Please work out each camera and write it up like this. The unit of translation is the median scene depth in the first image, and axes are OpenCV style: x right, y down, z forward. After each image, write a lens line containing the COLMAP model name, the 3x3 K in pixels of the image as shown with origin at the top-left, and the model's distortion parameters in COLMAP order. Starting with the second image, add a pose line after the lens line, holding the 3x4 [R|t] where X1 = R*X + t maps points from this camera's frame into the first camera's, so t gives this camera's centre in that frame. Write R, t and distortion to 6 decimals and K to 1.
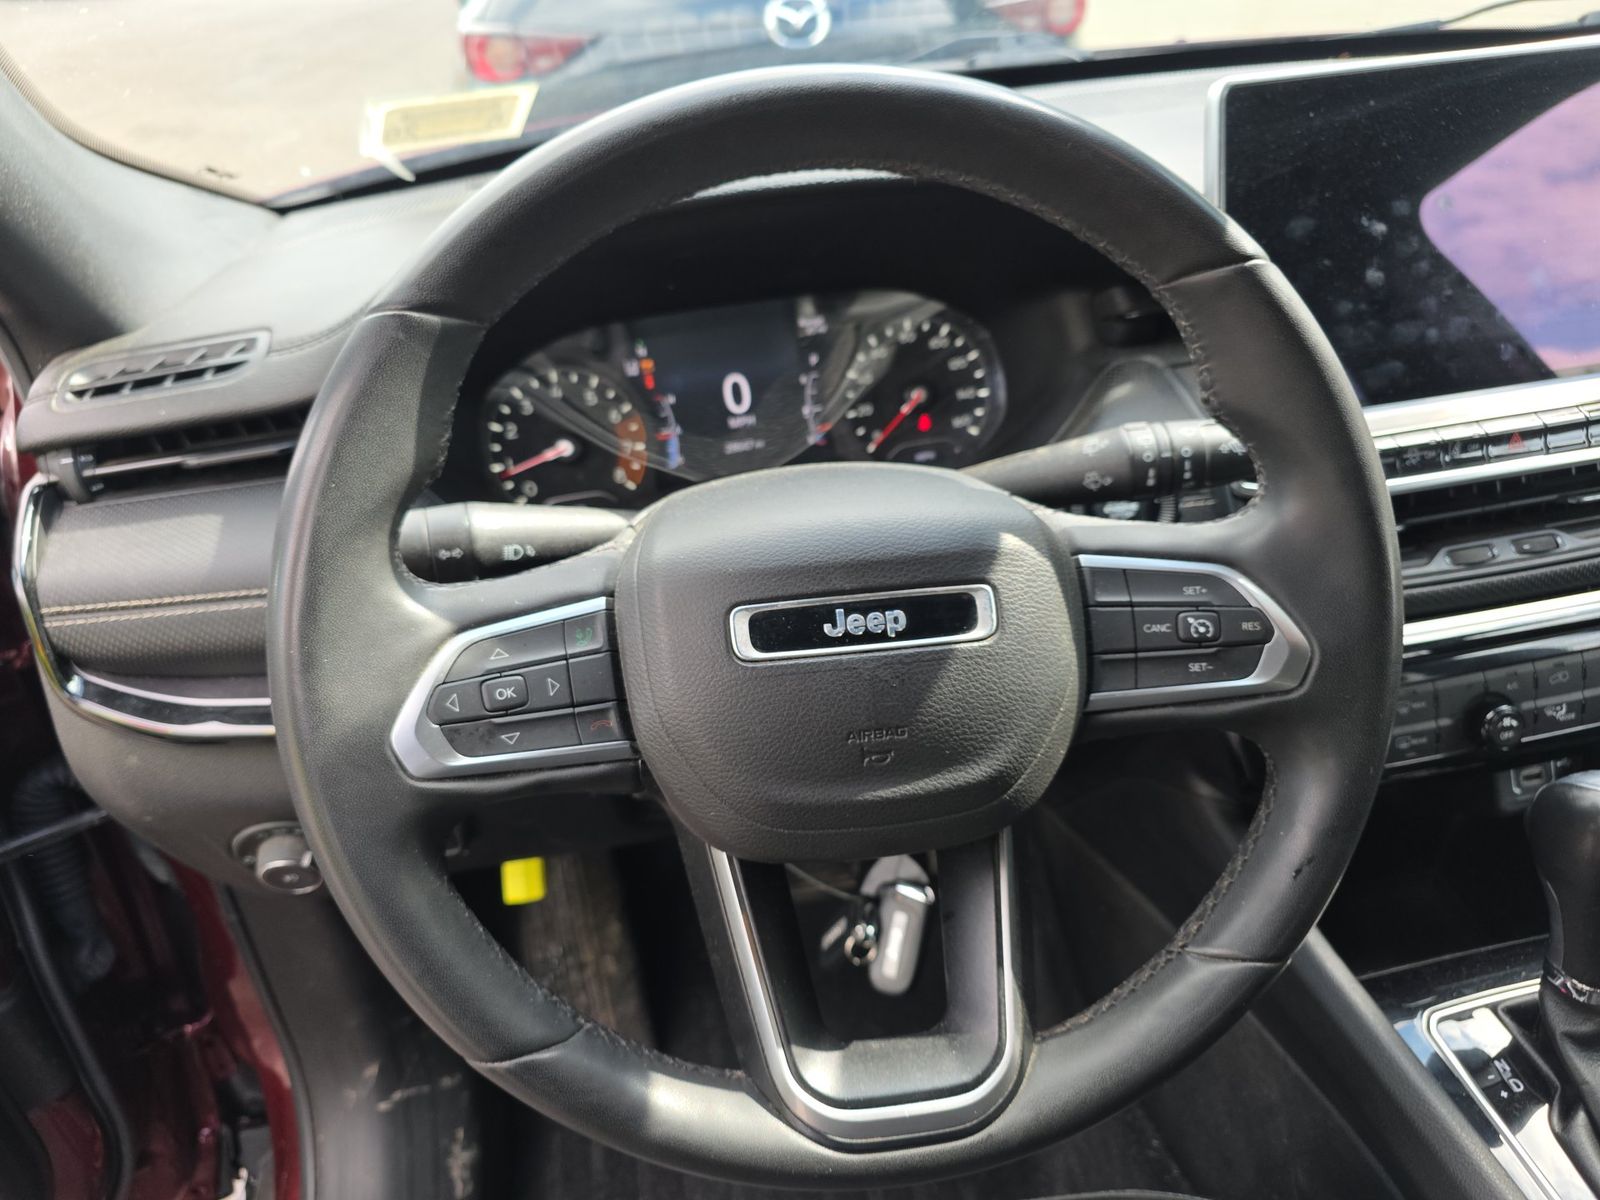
lens RADIAL K [[1116.5, 0, 804.6], [0, 1116.5, 624.5], [0, 0, 1]] dist [0.003267, -0.011899]
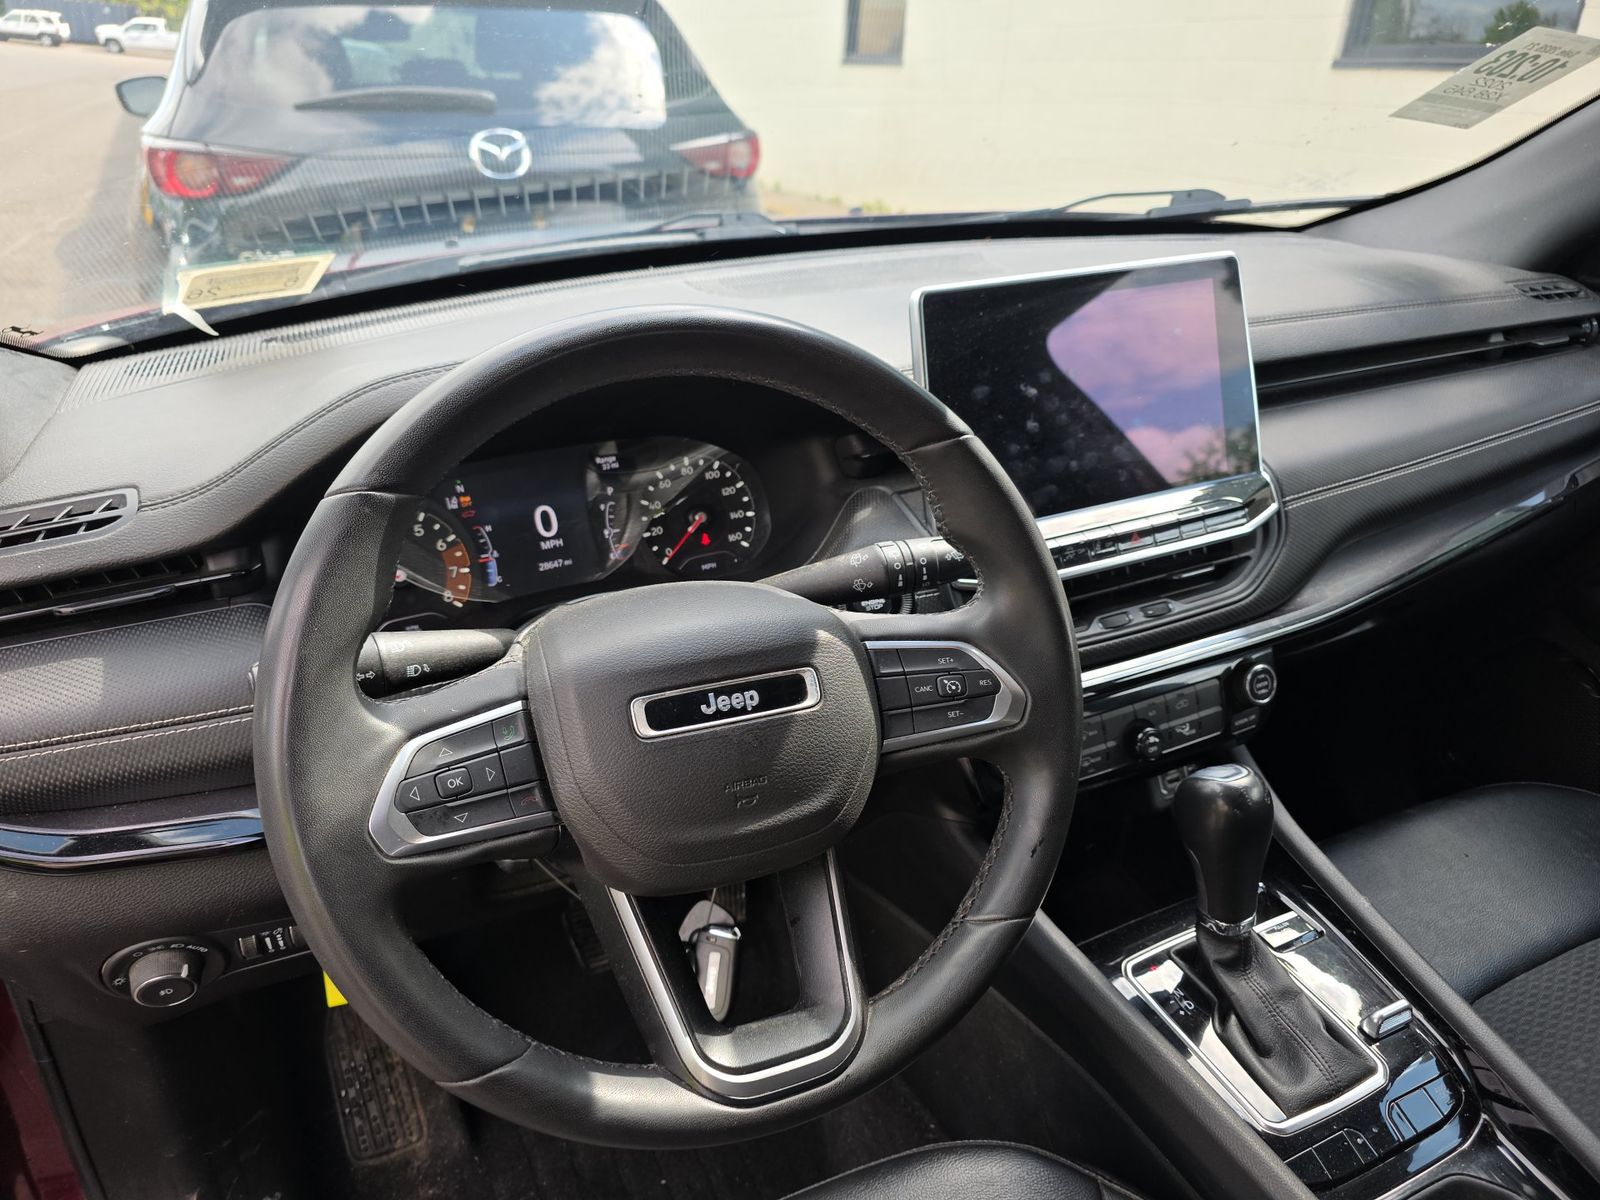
lens RADIAL K [[1076.8, 0, 814.3], [0, 1076.8, 610.1], [0, 0, 1]] dist [0.056142, -0.026397]
pose [[0.961537, -0.060249, 0.267988, -0.129940], [0.084034, 0.993391, -0.078178, -0.001149], [-0.261507, 0.097691, 0.960245, -0.206817]]
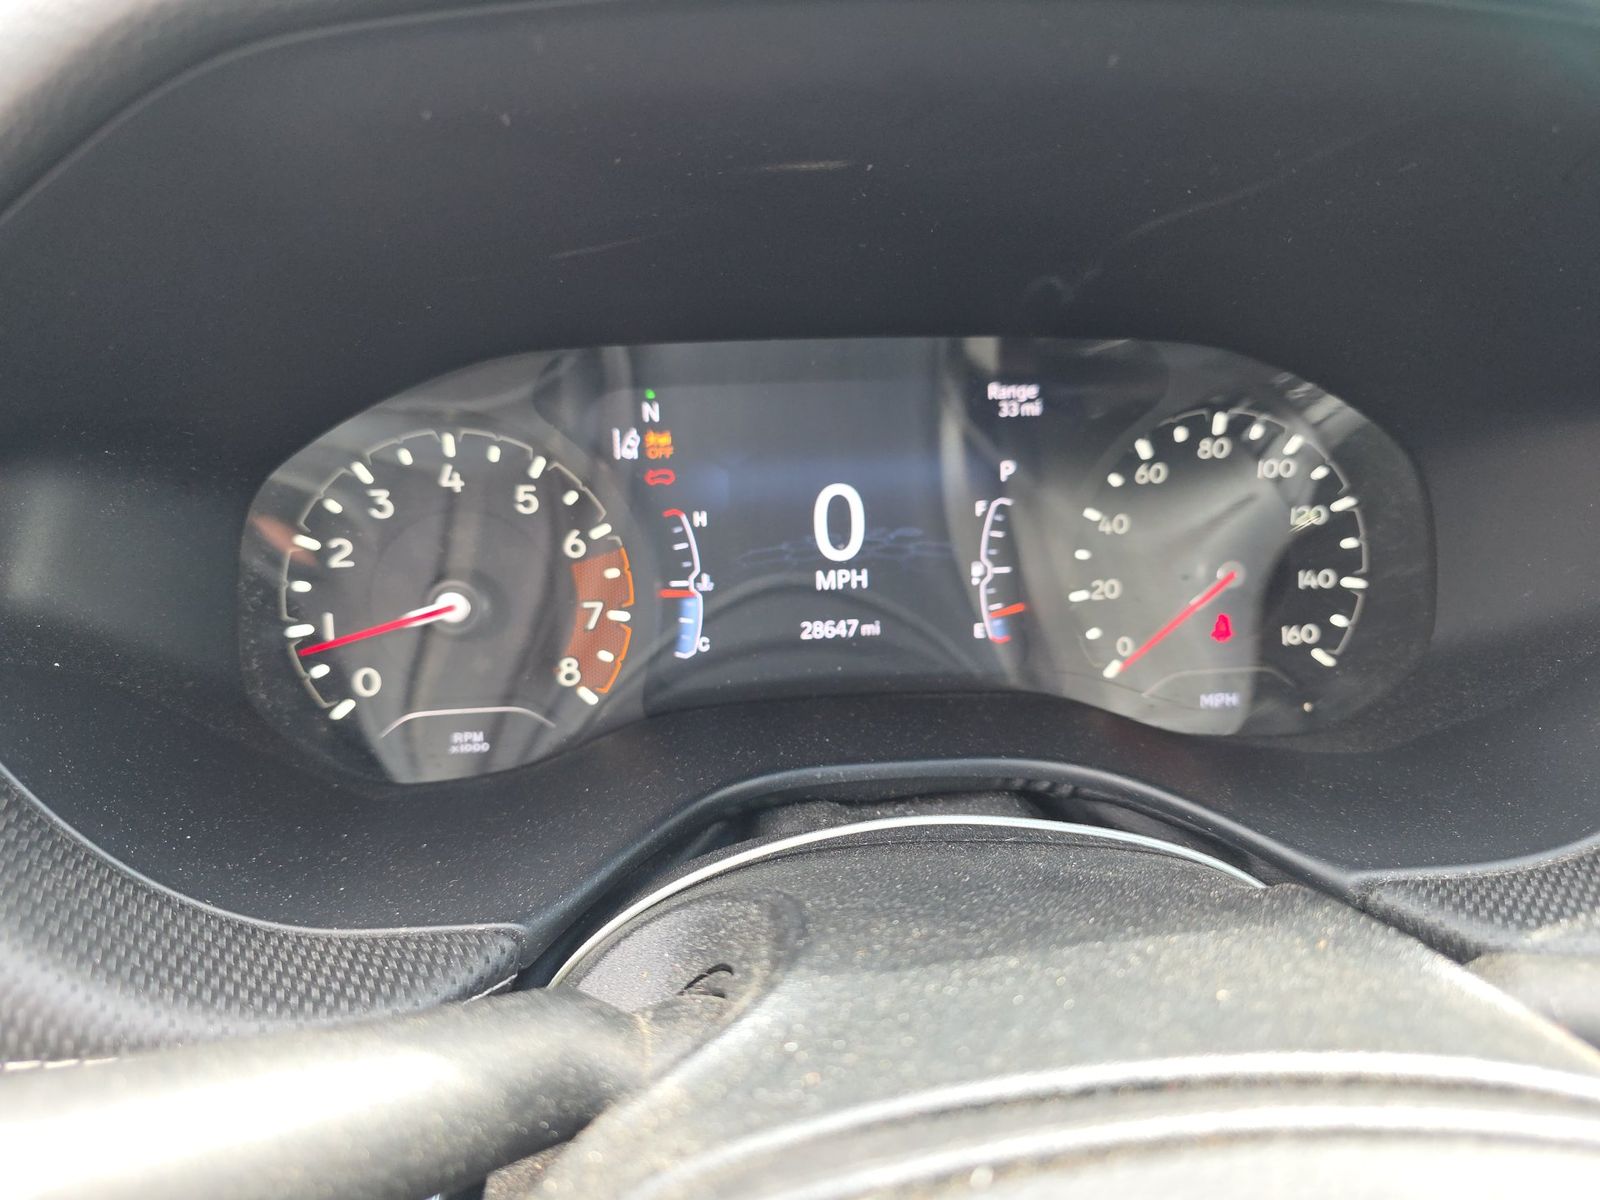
lens RADIAL K [[1116.5, 0, 791.2], [0, 1116.5, 604.1], [0, 0, 1]] dist [0.003267, -0.011899]
pose [[0.992434, 0.121327, -0.018809, -0.087987], [-0.122220, 0.990844, -0.057363, -0.185031], [0.011677, 0.059227, 0.998176, 0.685557]]
